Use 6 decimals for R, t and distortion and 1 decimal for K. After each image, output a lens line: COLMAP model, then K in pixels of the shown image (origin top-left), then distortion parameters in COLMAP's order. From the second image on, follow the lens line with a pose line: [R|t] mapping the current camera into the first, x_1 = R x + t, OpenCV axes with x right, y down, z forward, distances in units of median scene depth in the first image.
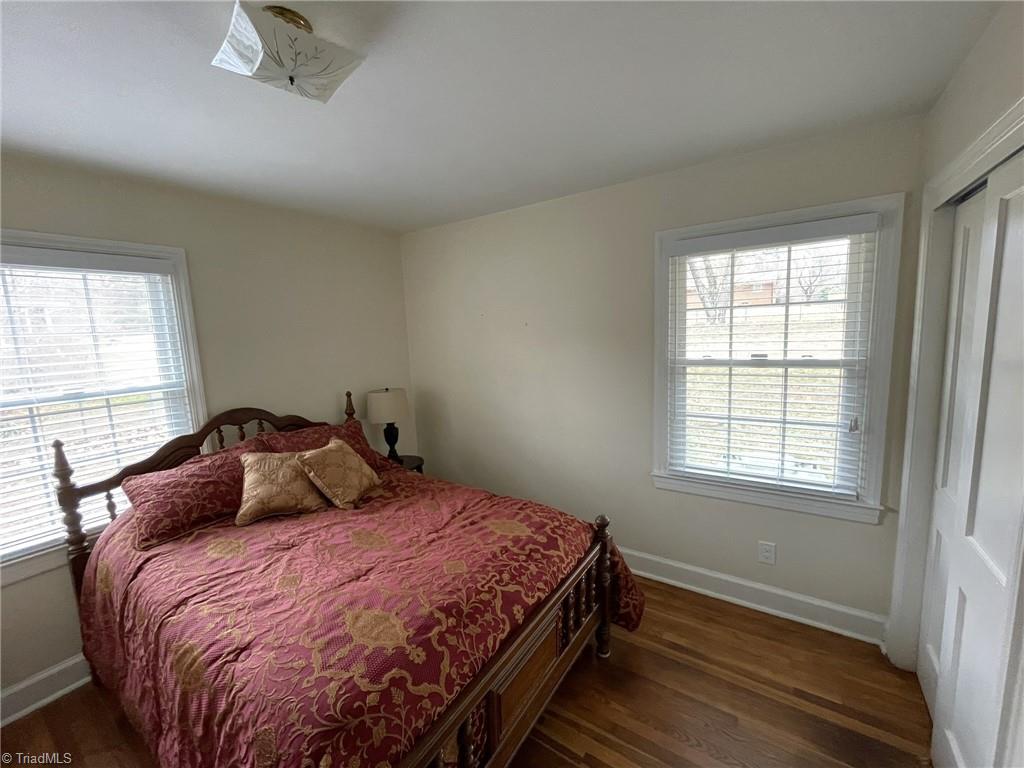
lens RADIAL K [[416.1, 0, 504.9], [0, 416.1, 379.3], [0, 0, 1]] dist [-0.002890, -0.000142]
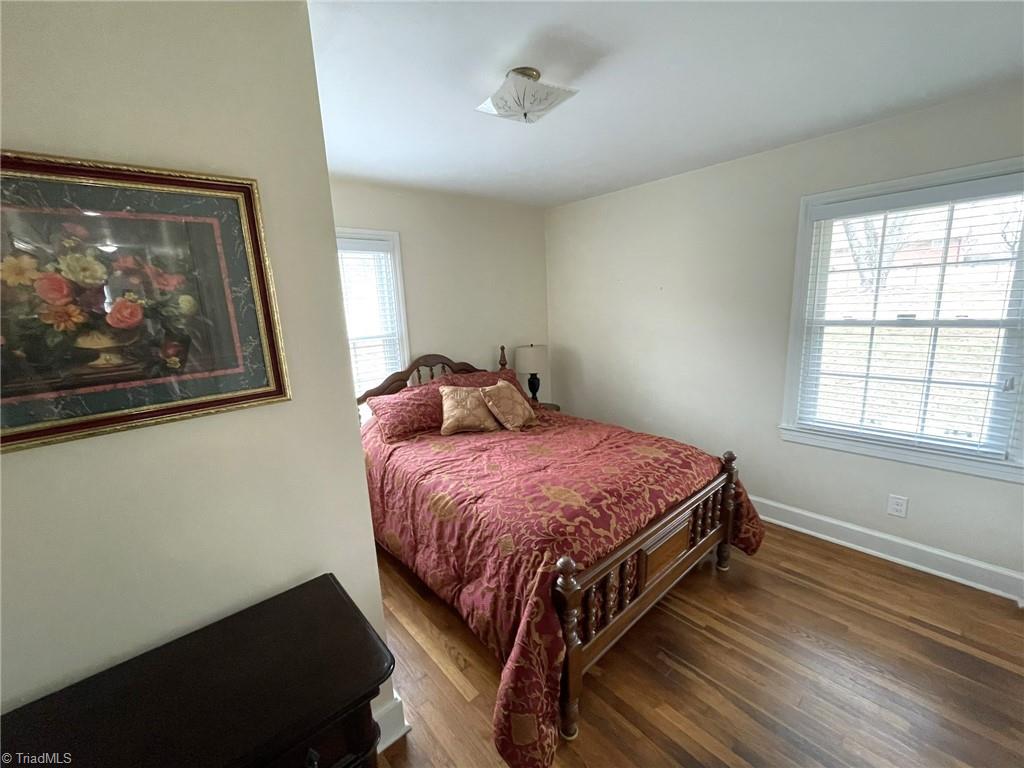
lens RADIAL K [[416.1, 0, 508.9], [0, 416.1, 379.4], [0, 0, 1]] dist [-0.002890, -0.000142]
pose [[0.970133, 0.042532, -0.238817, -0.099865], [-0.024088, 0.996534, 0.079625, 0.047604], [0.241375, -0.071495, 0.967795, -0.270949]]
